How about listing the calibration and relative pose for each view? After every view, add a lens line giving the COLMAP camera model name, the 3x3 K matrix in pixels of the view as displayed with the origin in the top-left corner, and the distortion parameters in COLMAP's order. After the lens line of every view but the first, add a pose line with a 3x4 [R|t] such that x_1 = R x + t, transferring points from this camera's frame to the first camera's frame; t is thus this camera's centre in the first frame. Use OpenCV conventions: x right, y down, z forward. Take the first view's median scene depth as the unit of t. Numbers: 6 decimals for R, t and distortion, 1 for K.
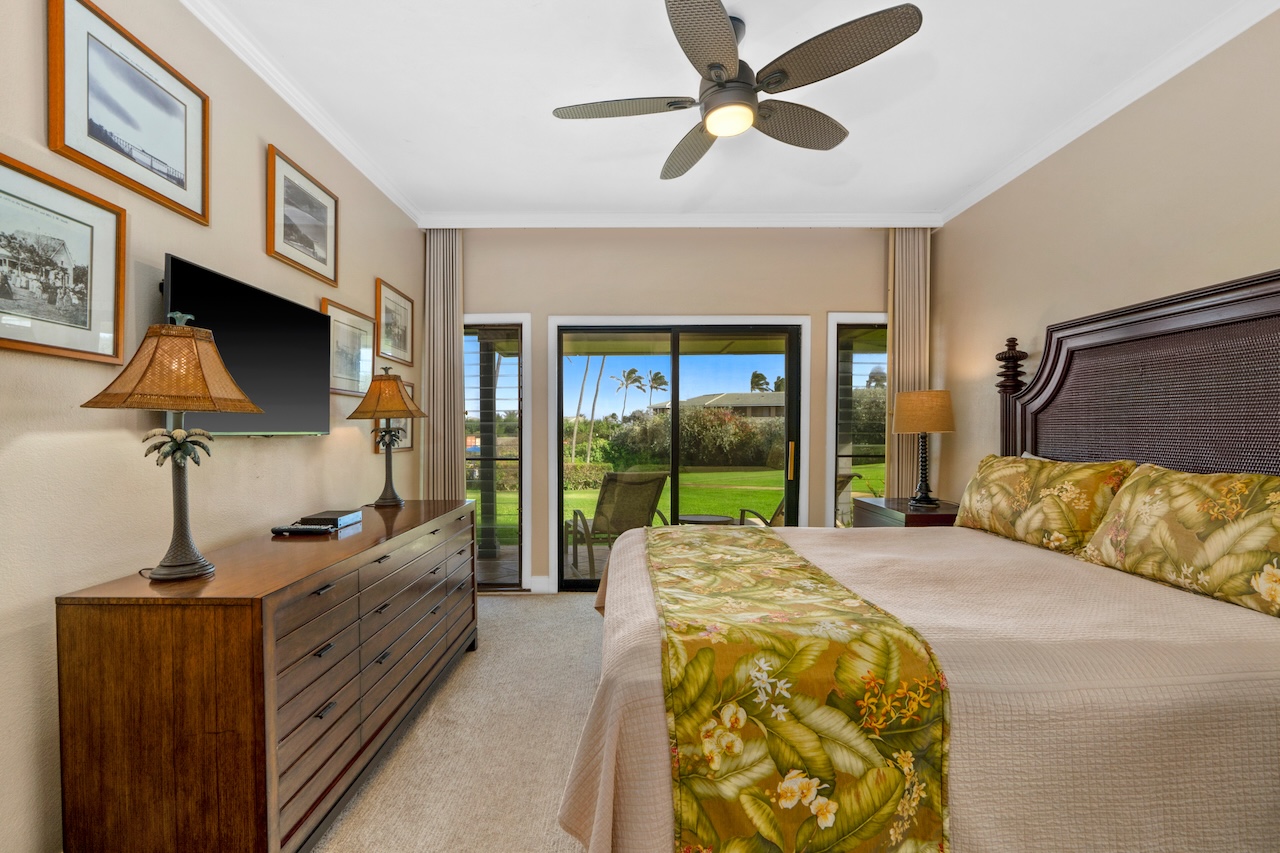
lens RADIAL K [[590.4, 0, 640.0], [0, 590.4, 426.5], [0, 0, 1]] dist [0.001462, 0.000836]
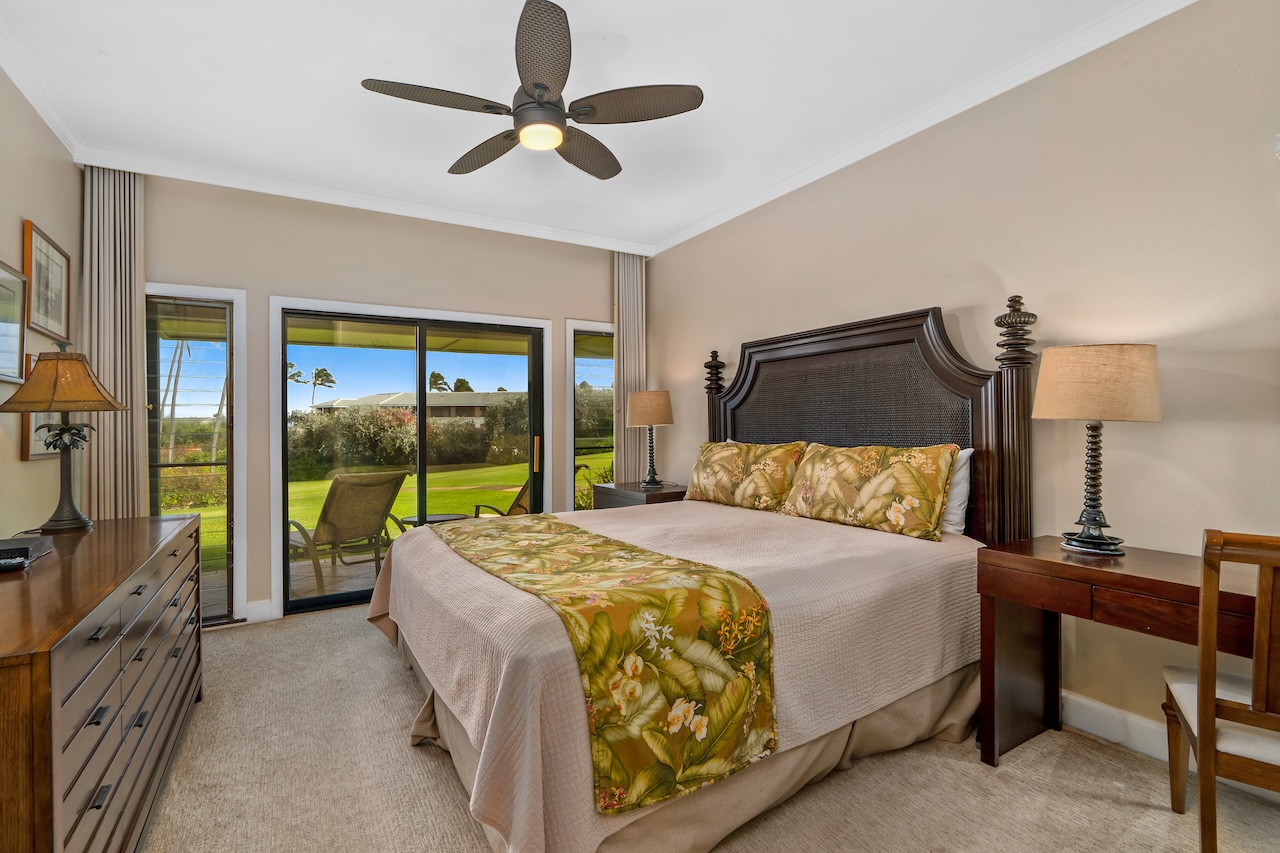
lens RADIAL K [[577.6, 0, 638.7], [0, 577.6, 409.2], [0, 0, 1]] dist [-0.001700, 0.000454]
pose [[0.858231, 0.004235, 0.513245, -0.251831], [0.011201, 0.999573, -0.026977, 0.014810], [-0.513141, 0.028901, 0.857818, 0.011480]]
